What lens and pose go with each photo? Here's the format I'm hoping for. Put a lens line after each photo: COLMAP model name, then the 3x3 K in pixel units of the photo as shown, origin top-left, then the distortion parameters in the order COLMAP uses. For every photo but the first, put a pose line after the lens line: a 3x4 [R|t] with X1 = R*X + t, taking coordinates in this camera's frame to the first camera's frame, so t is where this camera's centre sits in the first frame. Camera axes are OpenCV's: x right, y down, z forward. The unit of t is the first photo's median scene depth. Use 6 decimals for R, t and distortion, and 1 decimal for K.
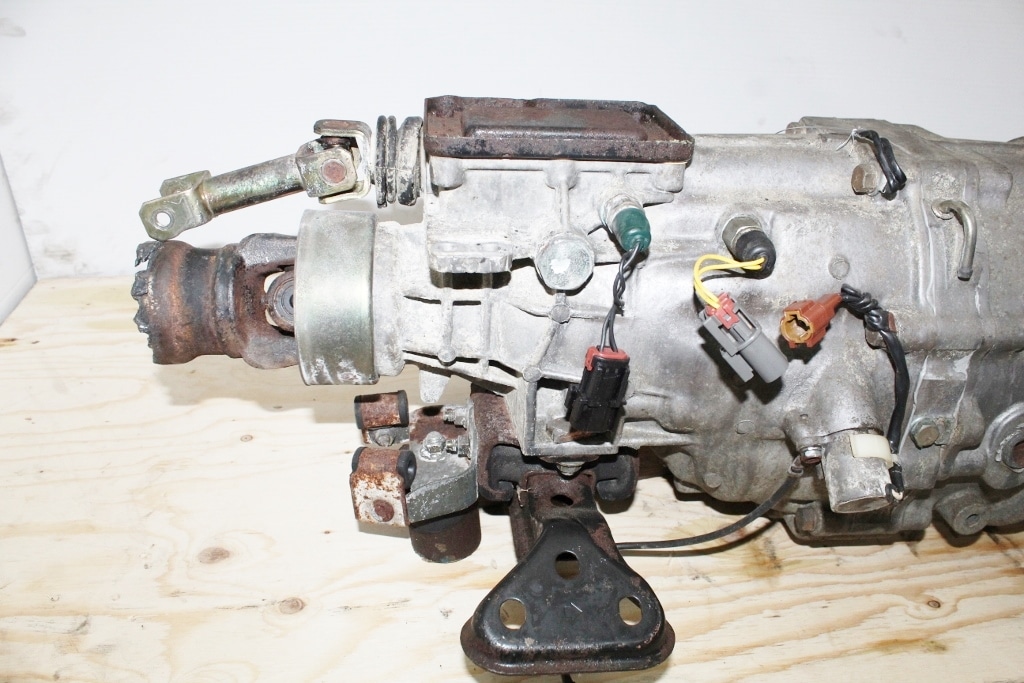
lens RADIAL K [[828.1, 0, 513.6], [0, 828.1, 360.3], [0, 0, 1]] dist [-0.084705, 0.006284]
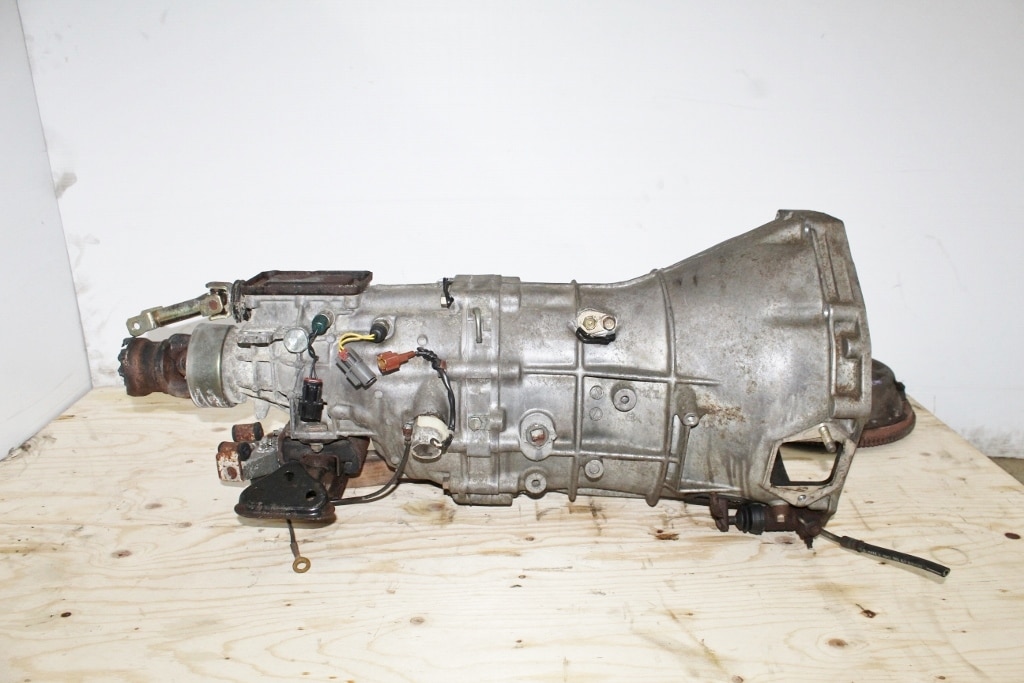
lens RADIAL K [[857.2, 0, 512.0], [0, 857.2, 341.5], [0, 0, 1]] dist [-0.086846, 0.011129]
pose [[0.994181, -0.015962, -0.106531, 0.785682], [-0.010570, 0.969732, -0.243943, 0.393133], [0.107200, 0.243650, 0.963921, -1.032340]]
